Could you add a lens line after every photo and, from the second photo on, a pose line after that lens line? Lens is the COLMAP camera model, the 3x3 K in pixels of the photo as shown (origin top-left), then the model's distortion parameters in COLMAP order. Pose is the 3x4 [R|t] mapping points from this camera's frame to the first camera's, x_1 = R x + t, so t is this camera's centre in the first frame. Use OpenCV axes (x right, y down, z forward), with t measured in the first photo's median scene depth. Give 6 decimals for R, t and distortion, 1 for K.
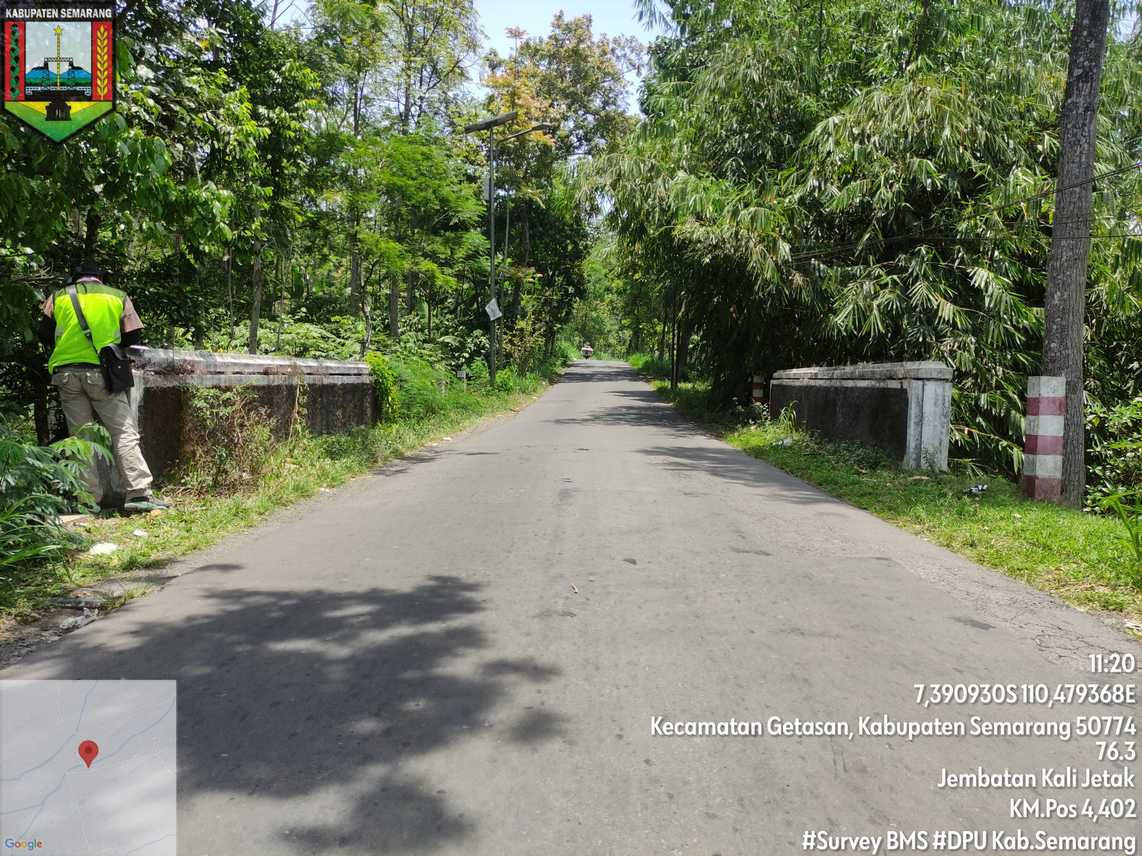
lens RADIAL K [[846.3, 0, 573.5], [0, 846.3, 419.4], [0, 0, 1]] dist [0.032284, -0.027241]
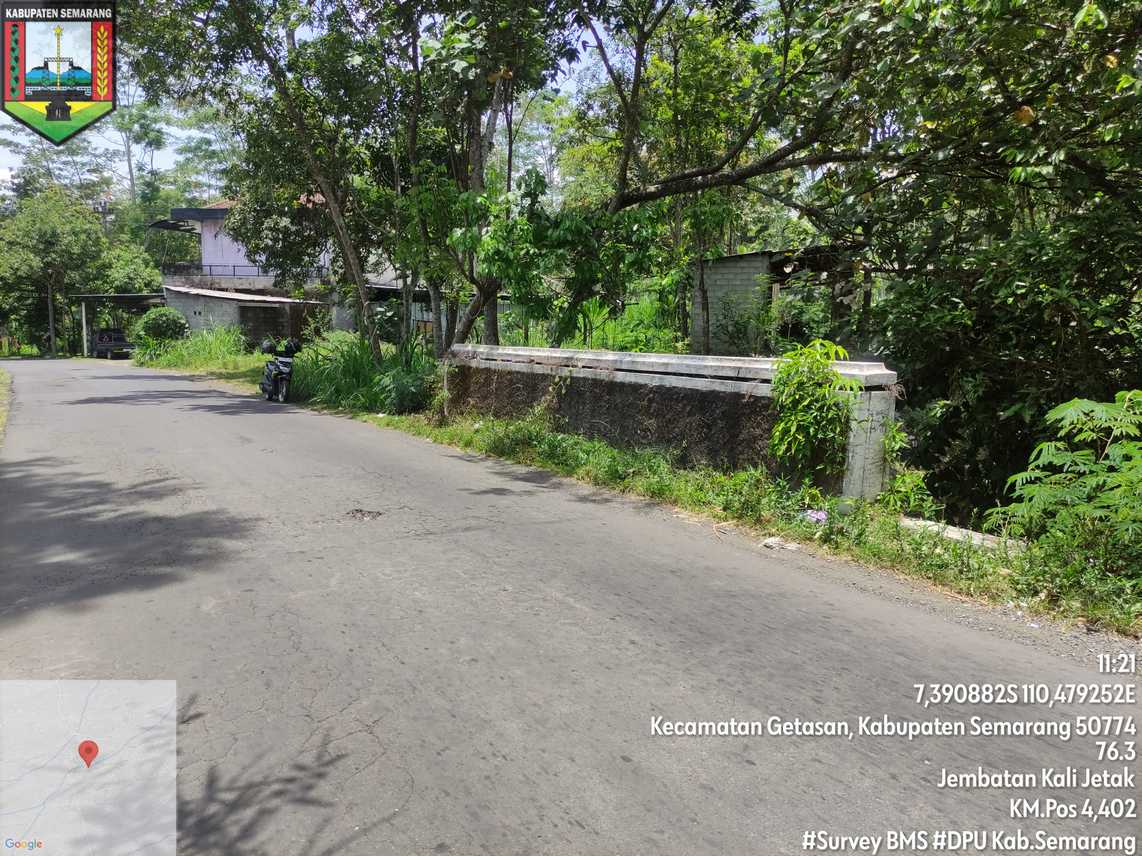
lens RADIAL K [[846.3, 0, 573.6], [0, 846.3, 426.6], [0, 0, 1]] dist [0.032284, -0.027241]
pose [[-0.828319, 0.035371, -0.559139, 0.151416], [-0.056109, 0.987750, 0.145606, -0.081015], [0.557440, 0.151981, -0.816188, 1.146959]]
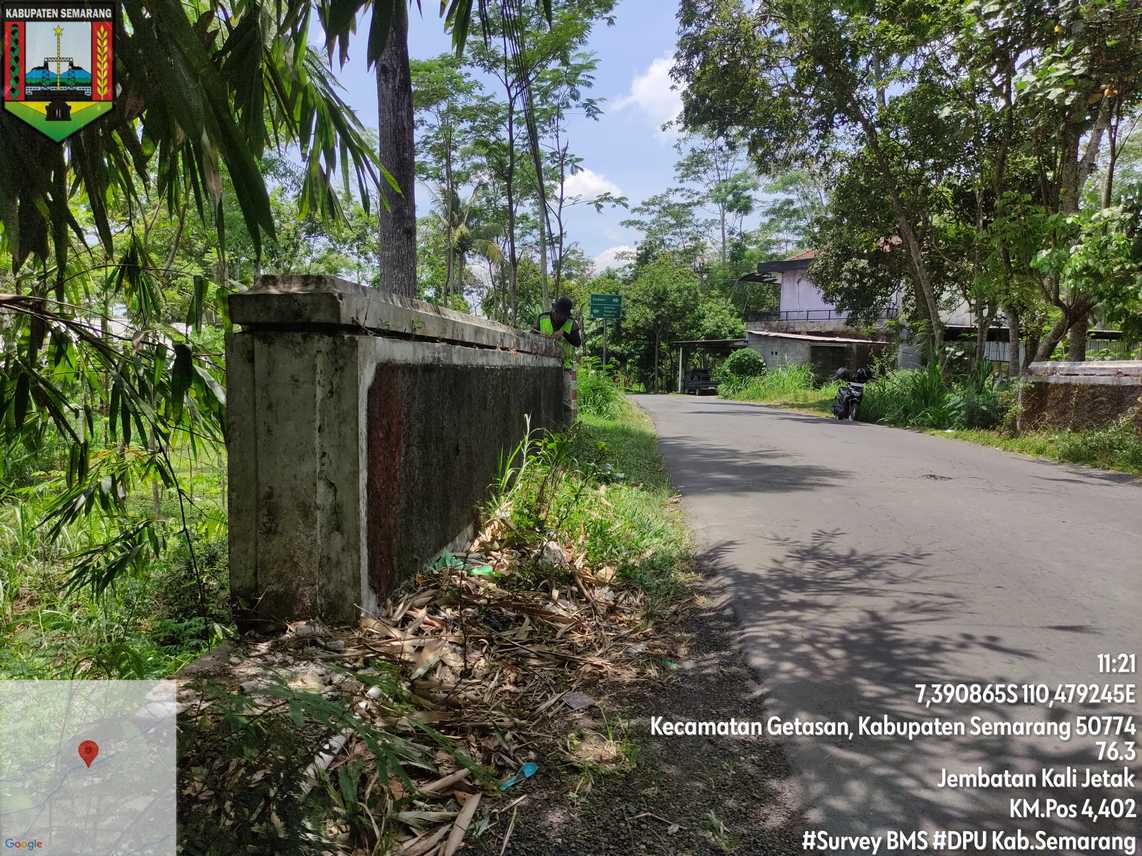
lens RADIAL K [[846.3, 0, 563.3], [0, 846.3, 426.0], [0, 0, 1]] dist [0.032284, -0.027241]
pose [[-0.997945, -0.043328, 0.047213, 0.204363], [-0.037437, 0.992161, 0.119225, -0.054925], [-0.052009, 0.117212, -0.991744, 1.265859]]
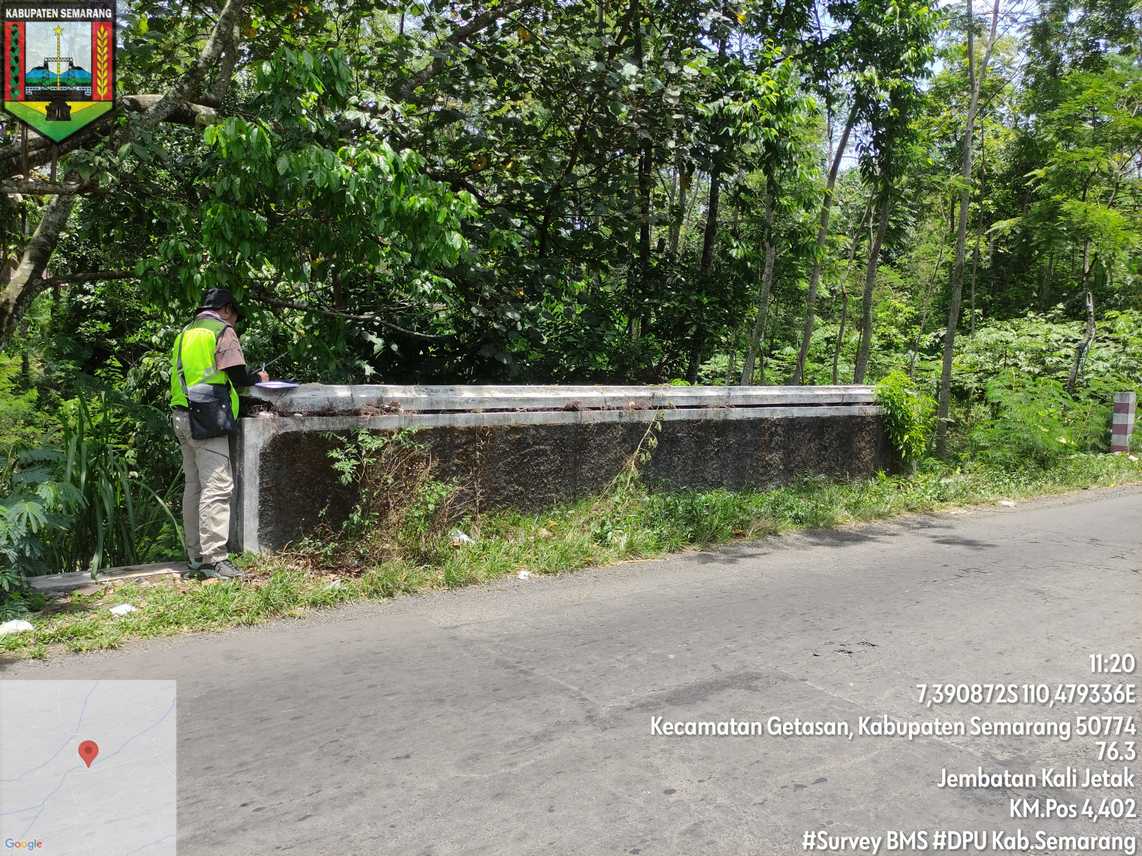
lens RADIAL K [[846.3, 0, 570.3], [0, 846.3, 430.4], [0, 0, 1]] dist [0.032284, -0.027241]
pose [[0.599540, 0.067250, -0.797514, 0.153496], [-0.056595, 0.997531, 0.041570, -0.037832], [0.798341, 0.020213, 0.601866, 0.293269]]
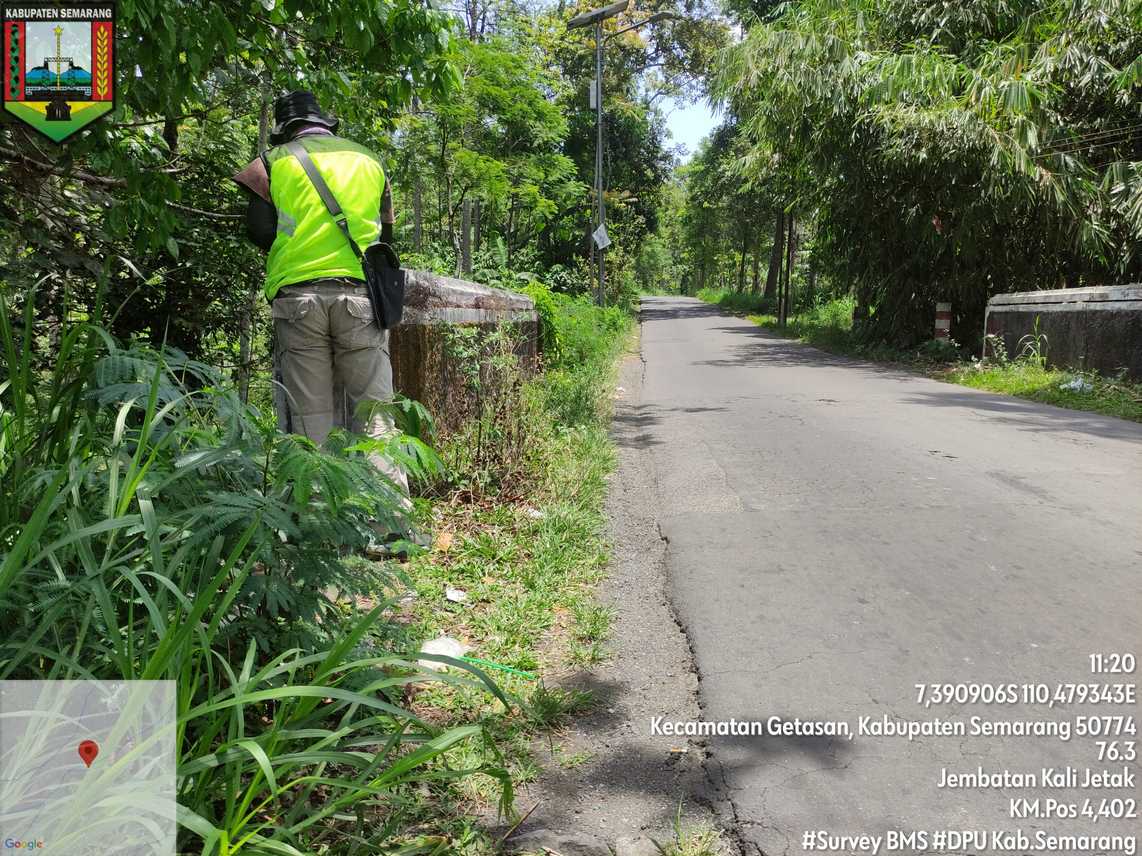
lens RADIAL K [[846.3, 0, 560.3], [0, 846.3, 423.2], [0, 0, 1]] dist [0.032284, -0.027241]
pose [[0.998173, -0.016659, -0.058080, -0.142980], [0.020959, 0.997021, 0.074222, -0.004442], [0.056670, -0.075303, 0.995549, 0.167128]]
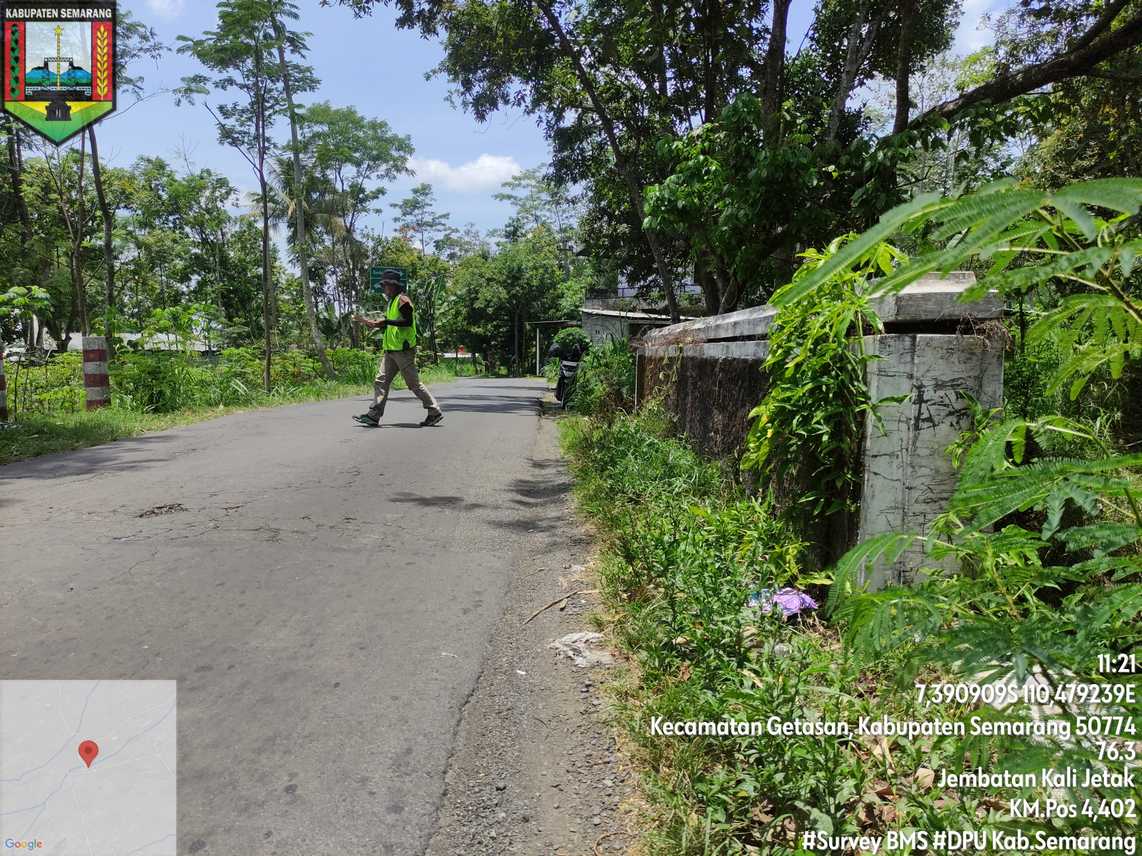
lens RADIAL K [[846.3, 0, 561.5], [0, 846.3, 427.1], [0, 0, 1]] dist [0.032284, -0.027241]
pose [[-0.999027, -0.023051, -0.037598, -0.121091], [-0.027976, 0.990285, 0.136211, -0.048325], [0.034093, 0.137130, -0.989966, 1.065808]]
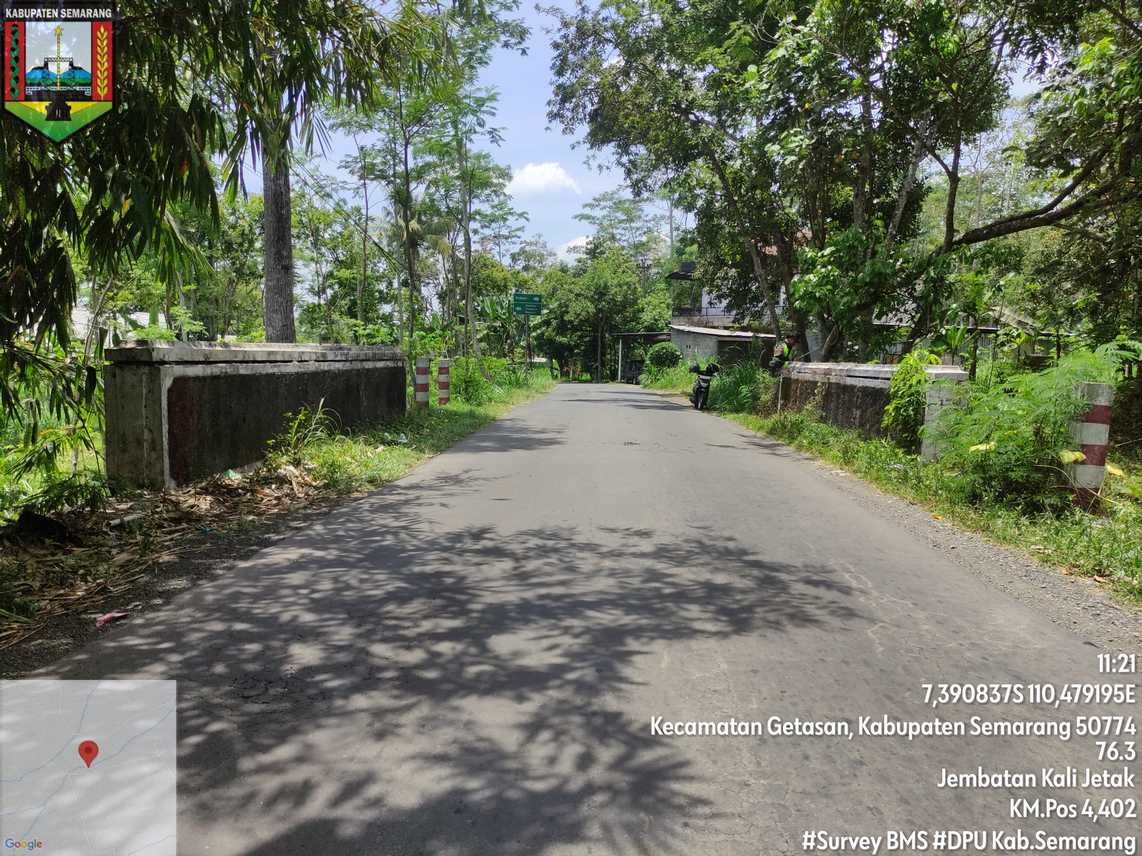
lens RADIAL K [[846.3, 0, 564.9], [0, 846.3, 427.2], [0, 0, 1]] dist [0.032284, -0.027241]
pose [[-0.998885, -0.045180, 0.013662, 0.055451], [-0.042958, 0.990119, 0.133487, -0.084817], [-0.019558, 0.132751, -0.990956, 1.497073]]
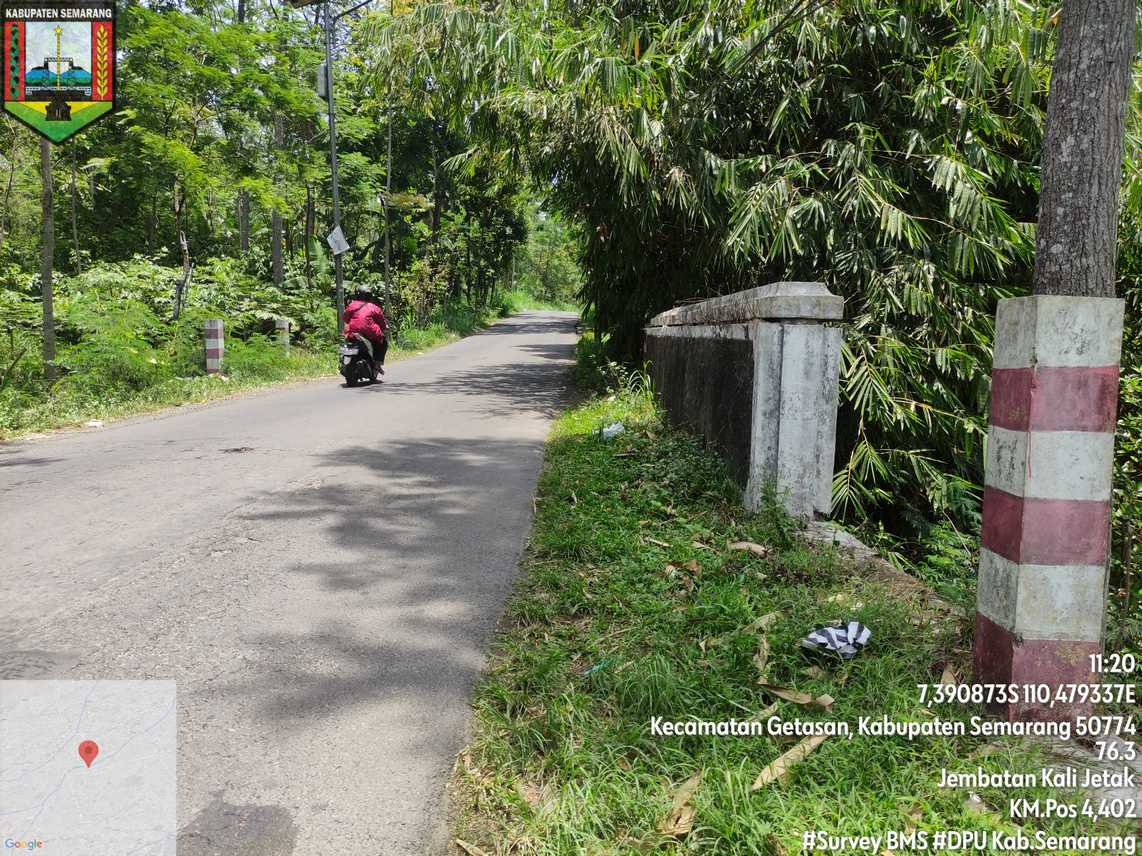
lens RADIAL K [[846.3, 0, 570.8], [0, 846.3, 424.1], [0, 0, 1]] dist [0.032284, -0.027241]
pose [[0.999922, -0.004773, 0.011571, 0.177147], [0.004064, 0.998157, 0.060551, -0.011621], [-0.011839, -0.060499, 0.998098, 0.326550]]
